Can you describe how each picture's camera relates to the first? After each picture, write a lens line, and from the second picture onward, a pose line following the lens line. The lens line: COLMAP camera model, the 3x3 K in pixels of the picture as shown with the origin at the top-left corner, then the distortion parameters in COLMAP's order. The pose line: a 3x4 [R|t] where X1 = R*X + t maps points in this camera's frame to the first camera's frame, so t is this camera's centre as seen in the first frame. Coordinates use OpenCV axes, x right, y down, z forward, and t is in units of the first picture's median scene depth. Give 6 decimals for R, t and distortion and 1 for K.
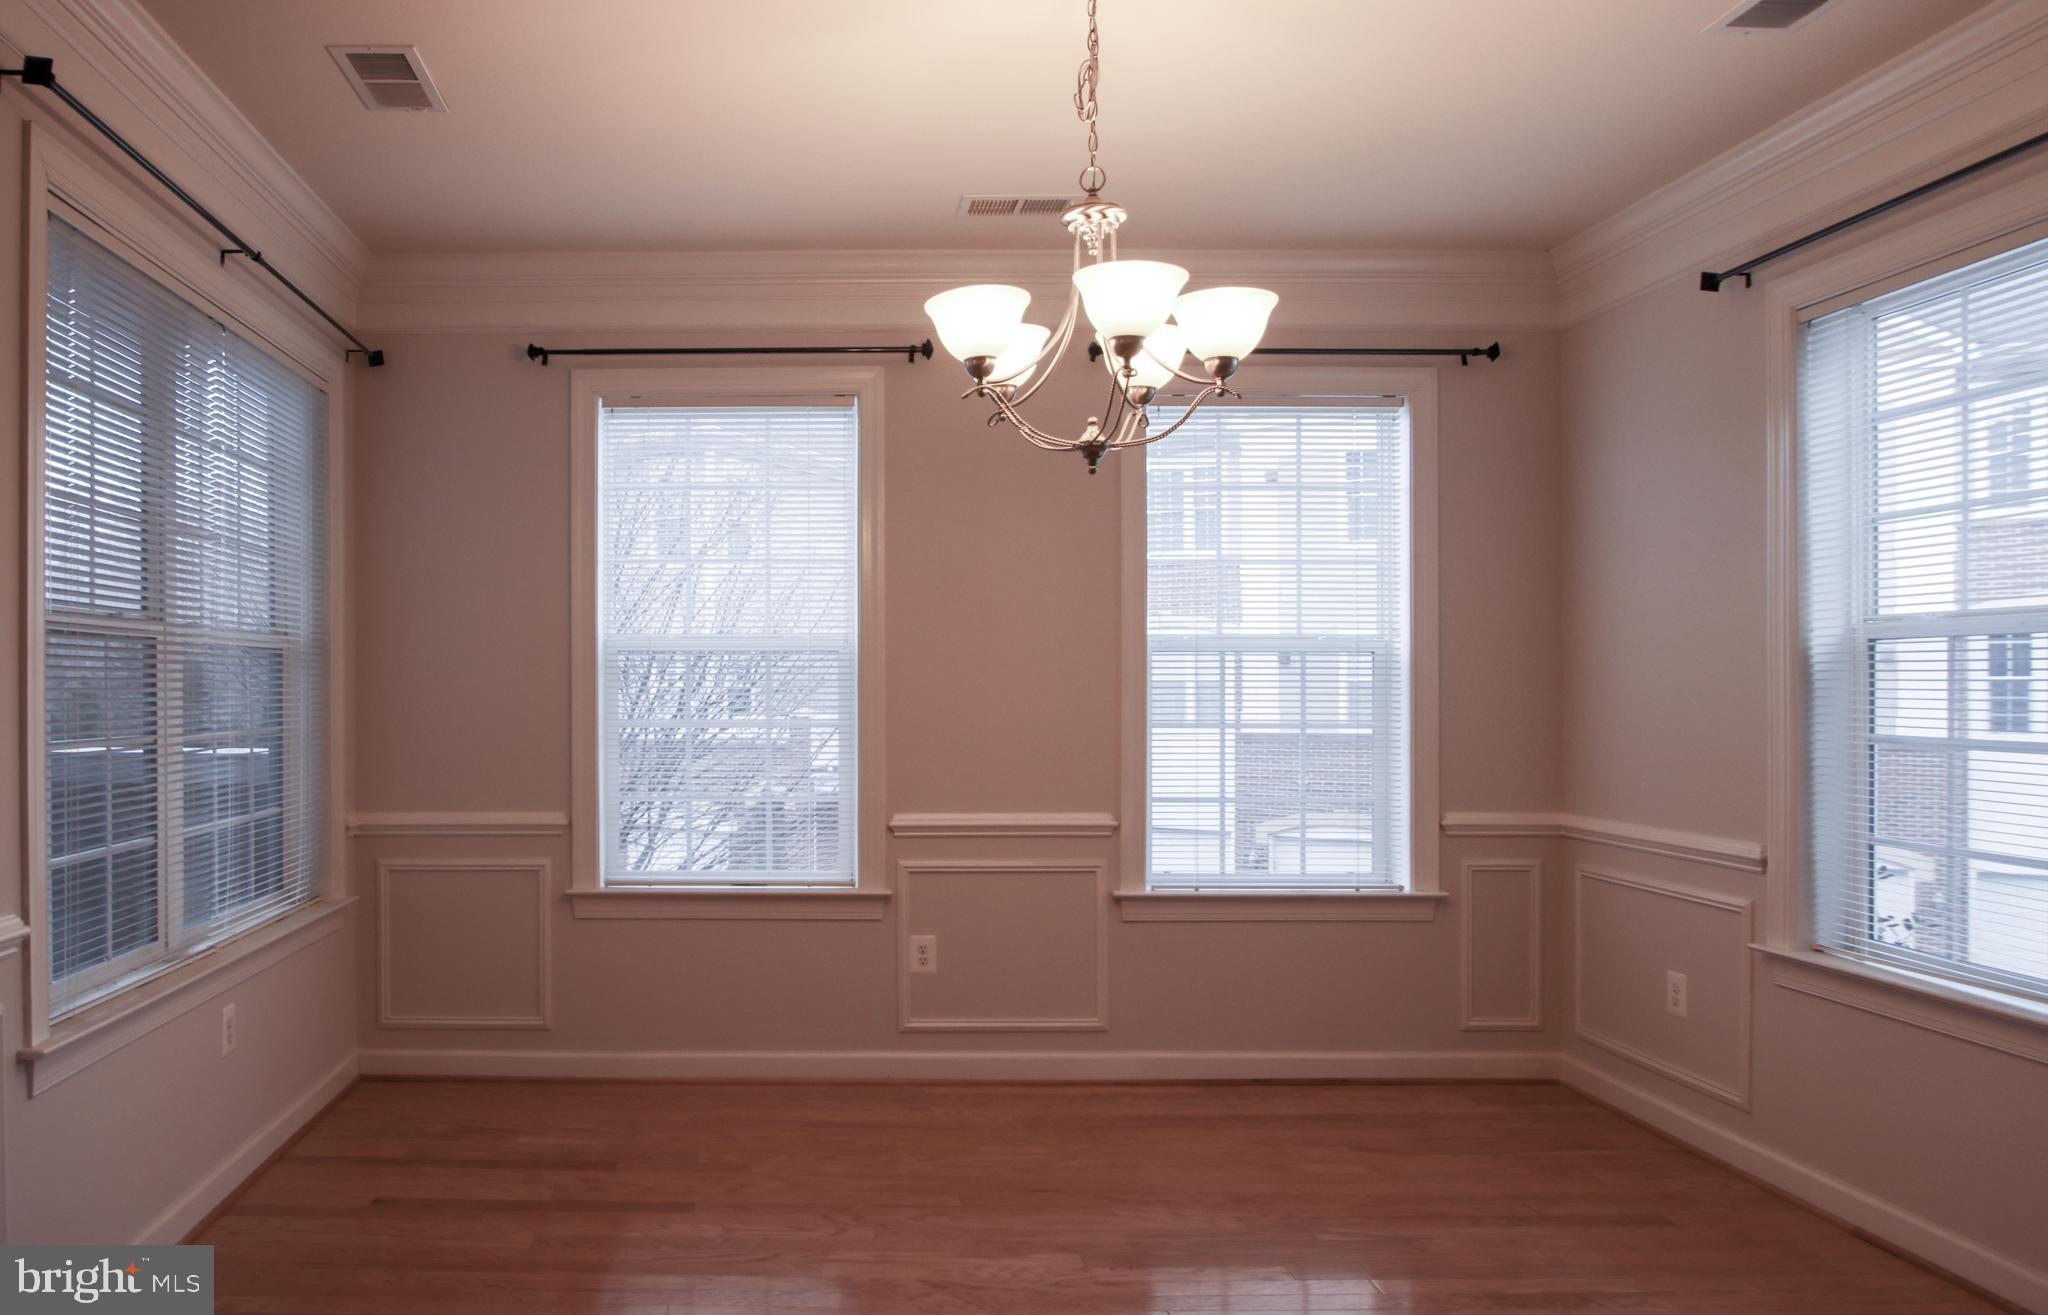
lens RADIAL K [[1352.1, 0, 1003.9], [0, 1352.1, 662.9], [0, 0, 1]] dist [-0.024254, 0.000287]
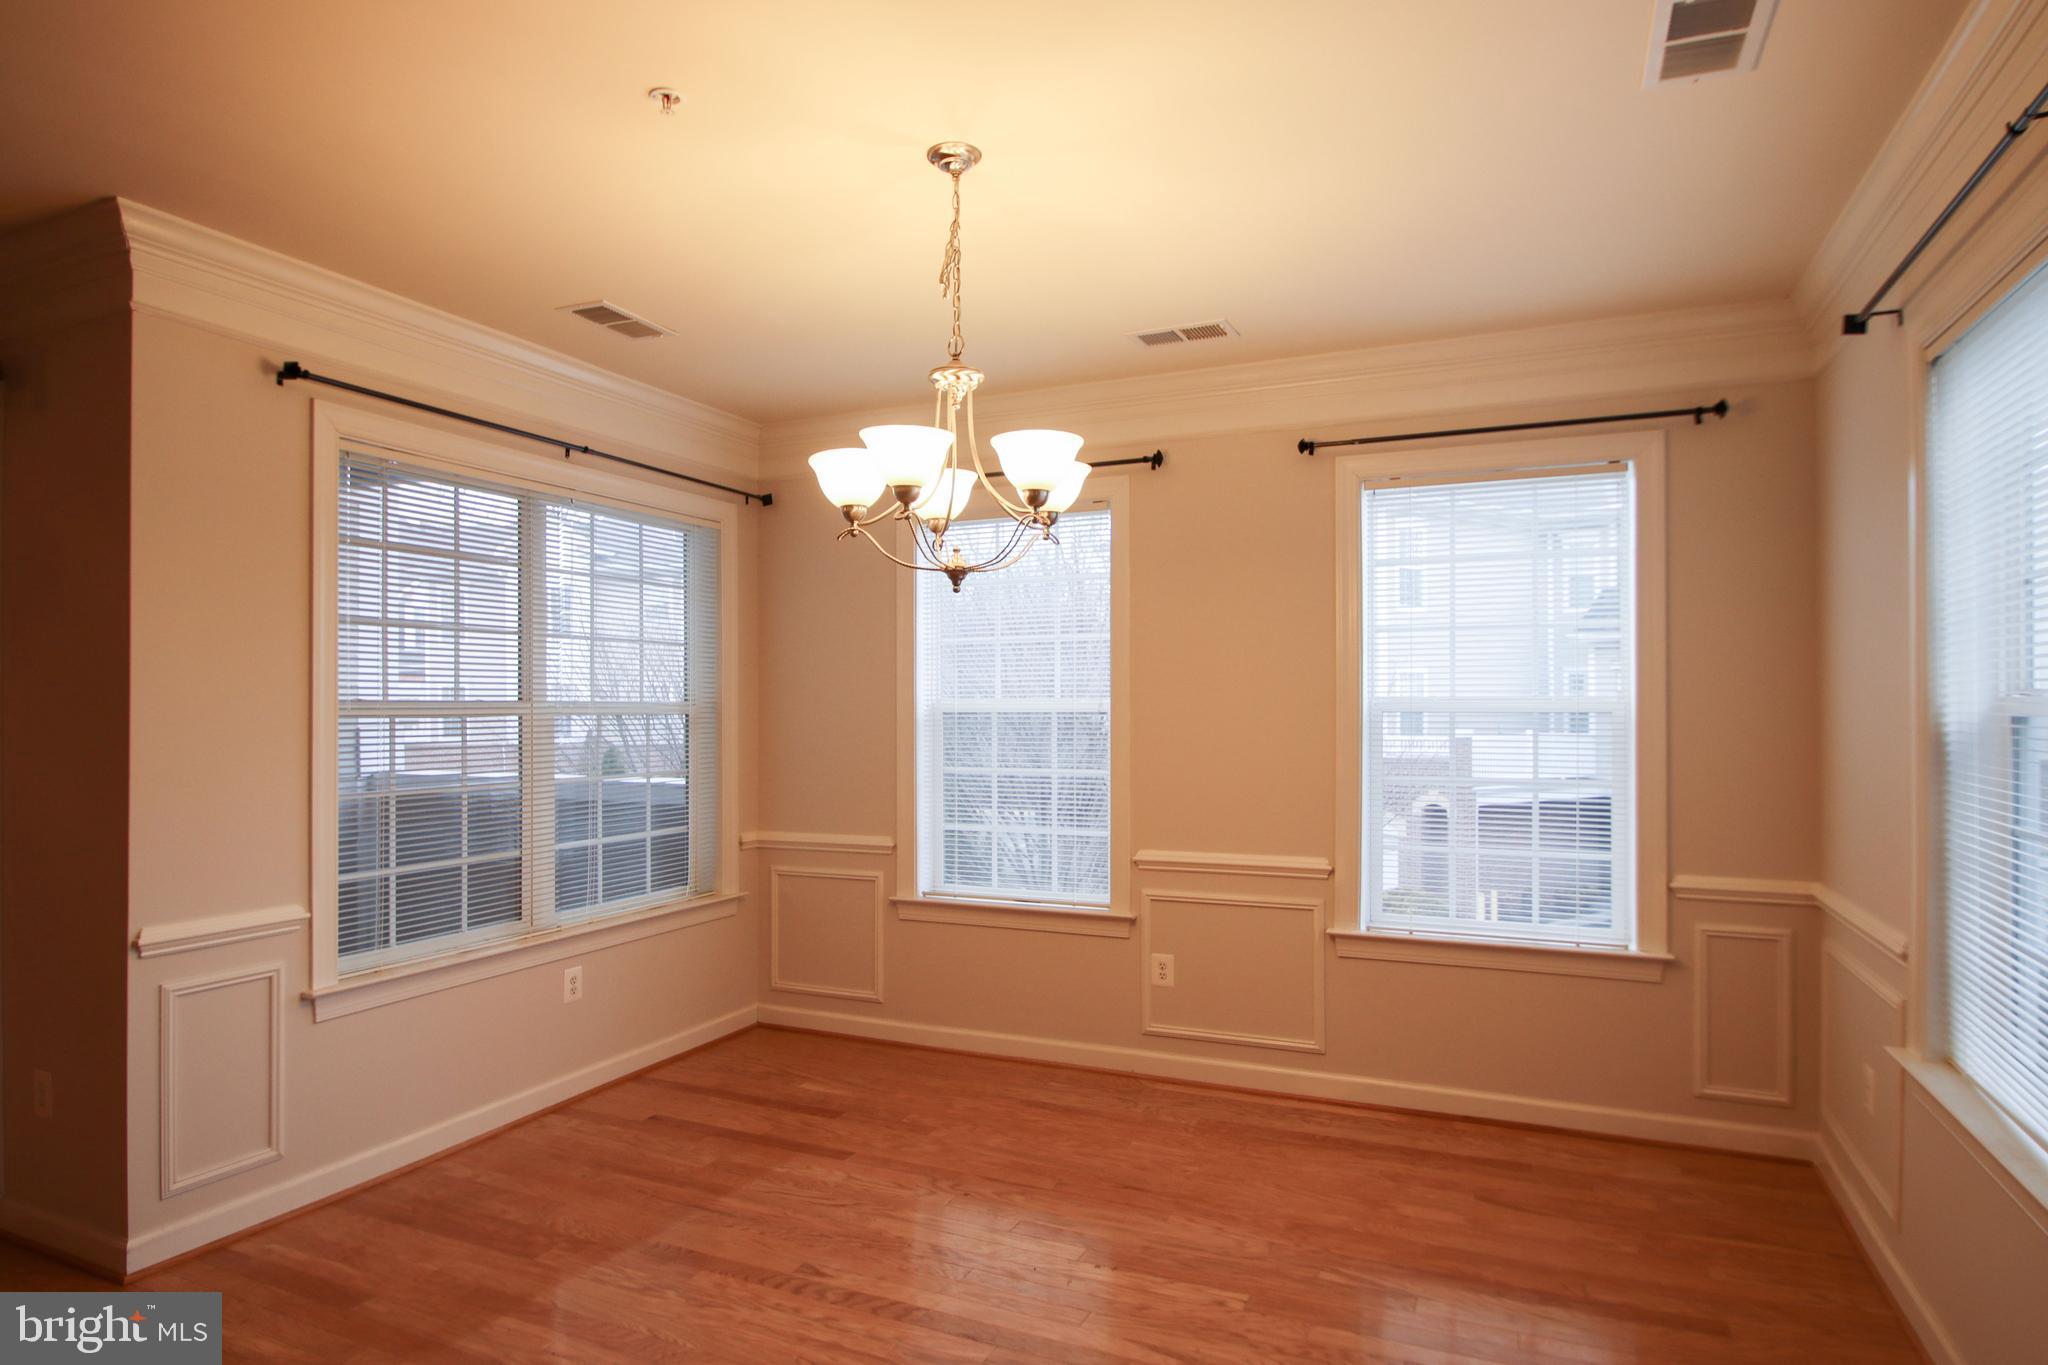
lens RADIAL K [[1126.4, 0, 1016.9], [0, 1126.4, 700.3], [0, 0, 1]] dist [-0.010584, -0.000369]
pose [[0.917826, -0.004097, -0.396961, 0.223021], [0.003210, 0.999991, -0.002899, -0.018468], [0.396969, 0.001386, 0.917831, 0.047469]]
